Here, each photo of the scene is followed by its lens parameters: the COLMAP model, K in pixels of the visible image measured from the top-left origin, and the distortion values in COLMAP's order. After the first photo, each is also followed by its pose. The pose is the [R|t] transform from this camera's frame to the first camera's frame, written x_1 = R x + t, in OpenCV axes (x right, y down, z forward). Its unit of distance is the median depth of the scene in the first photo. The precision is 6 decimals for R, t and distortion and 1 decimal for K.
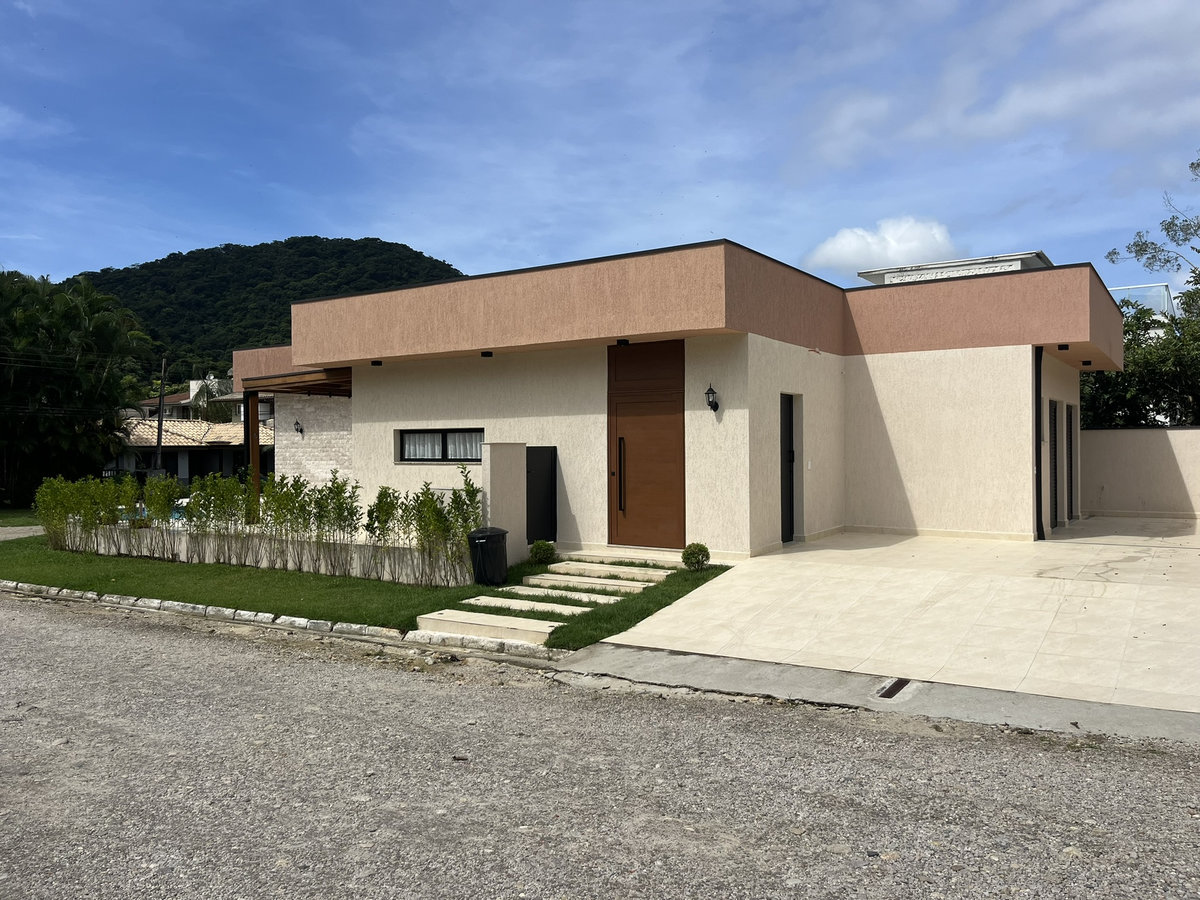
lens RADIAL K [[908.3, 0, 601.9], [0, 908.3, 451.3], [0, 0, 1]] dist [0.054542, -0.071815]
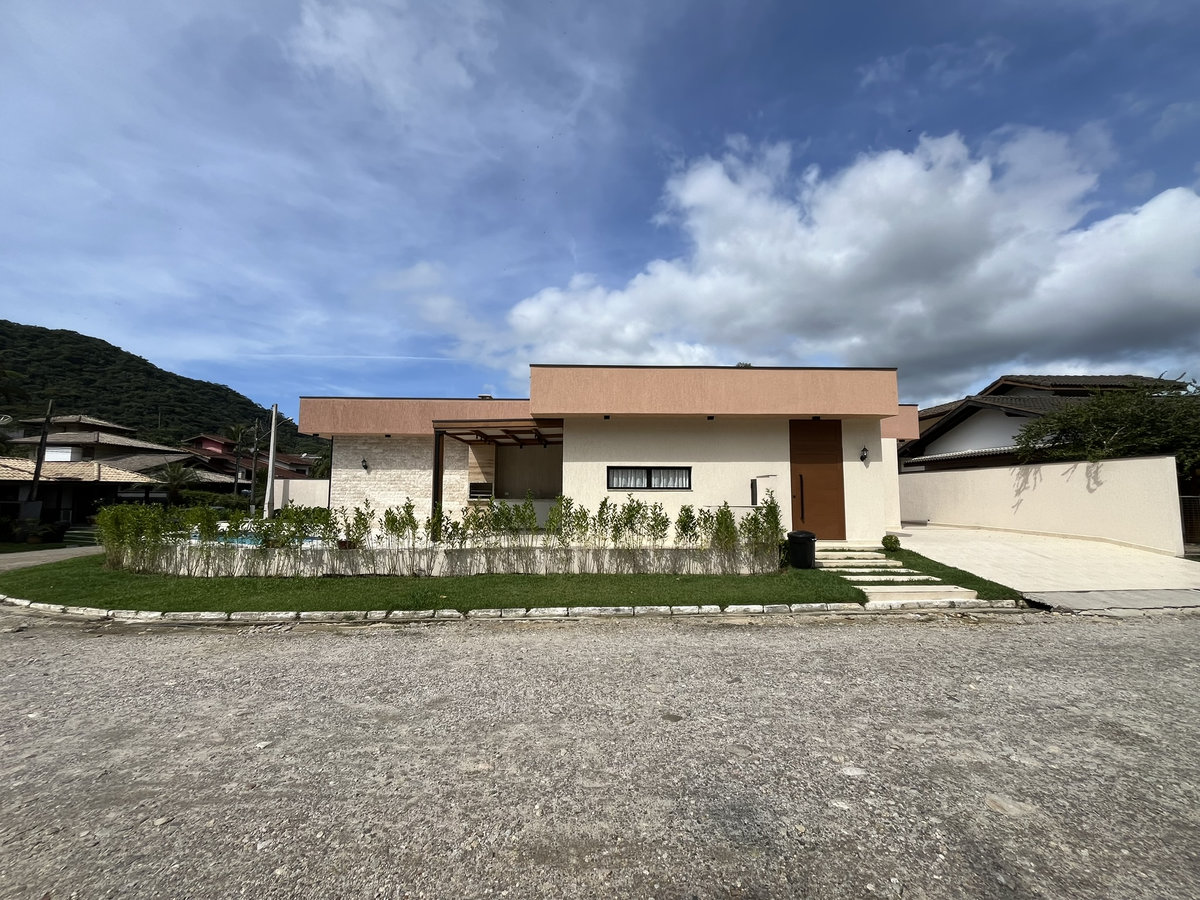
lens RADIAL K [[483.4, 0, 598.4], [0, 483.4, 450.4], [0, 0, 1]] dist [-0.010415, -0.000101]
pose [[0.818086, 0.064506, 0.571466, -0.743732], [-0.009896, 0.995121, -0.098162, 0.027868], [-0.575010, 0.074649, 0.814733, 0.453462]]
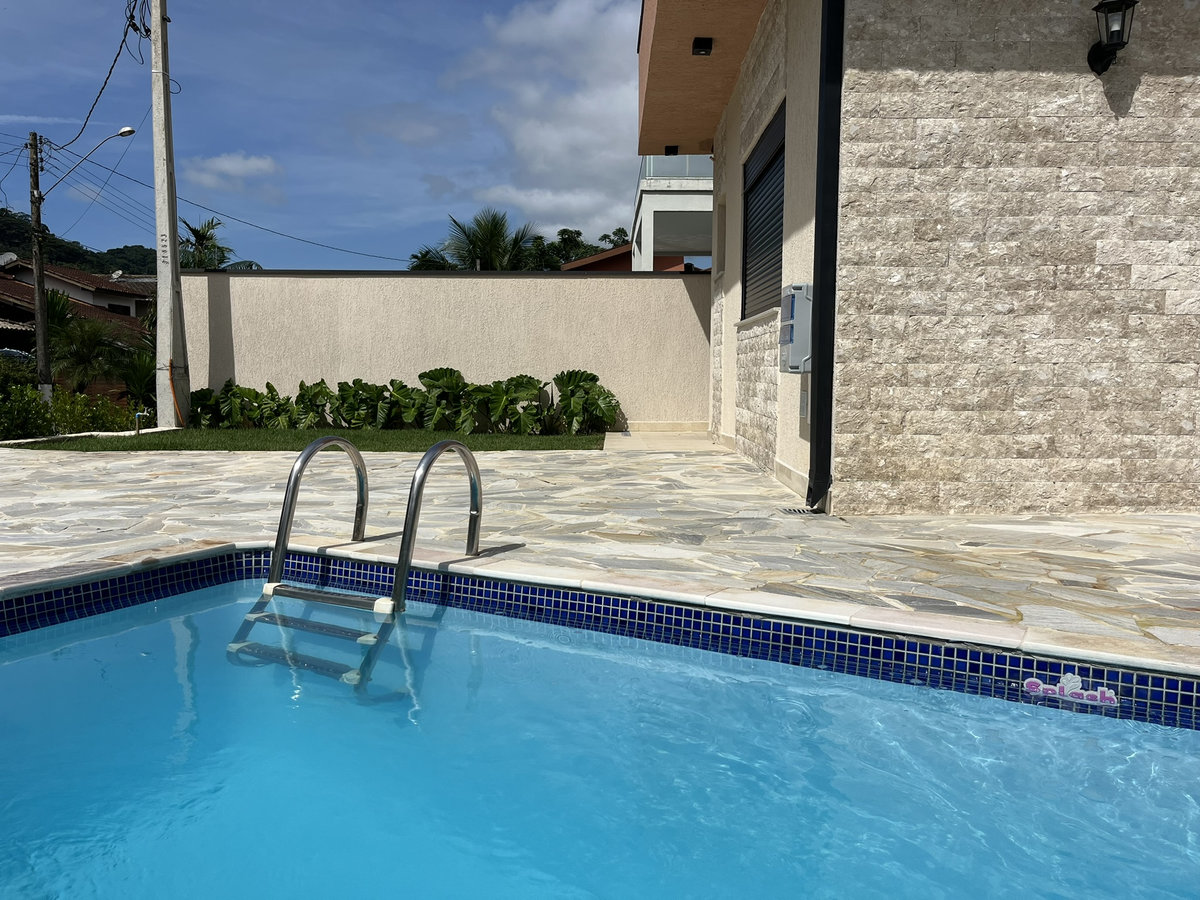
lens RADIAL K [[908.3, 0, 597.4], [0, 908.3, 452.0], [0, 0, 1]] dist [0.054542, -0.071815]
pose [[0.844220, -0.038602, 0.534605, -0.827745], [-0.006828, 0.996548, 0.082739, 0.060142], [-0.535953, -0.073500, 0.841042, 1.499130]]
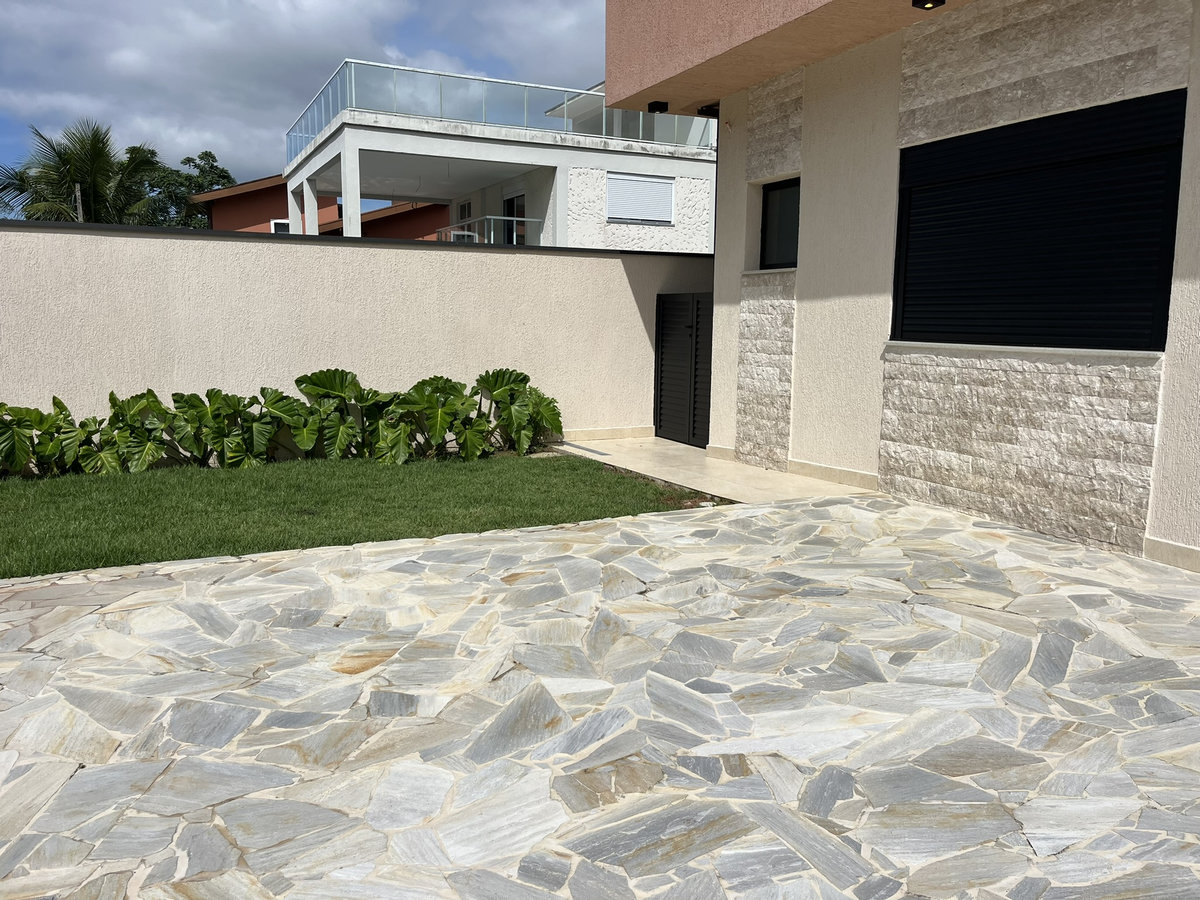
lens RADIAL K [[908.3, 0, 600.9], [0, 908.3, 447.4], [0, 0, 1]] dist [0.054542, -0.071815]
pose [[0.502101, -0.111697, 0.857565, -0.937575], [-0.014256, 0.990420, 0.137348, 0.019045], [-0.864691, -0.081188, 0.495699, 1.810220]]
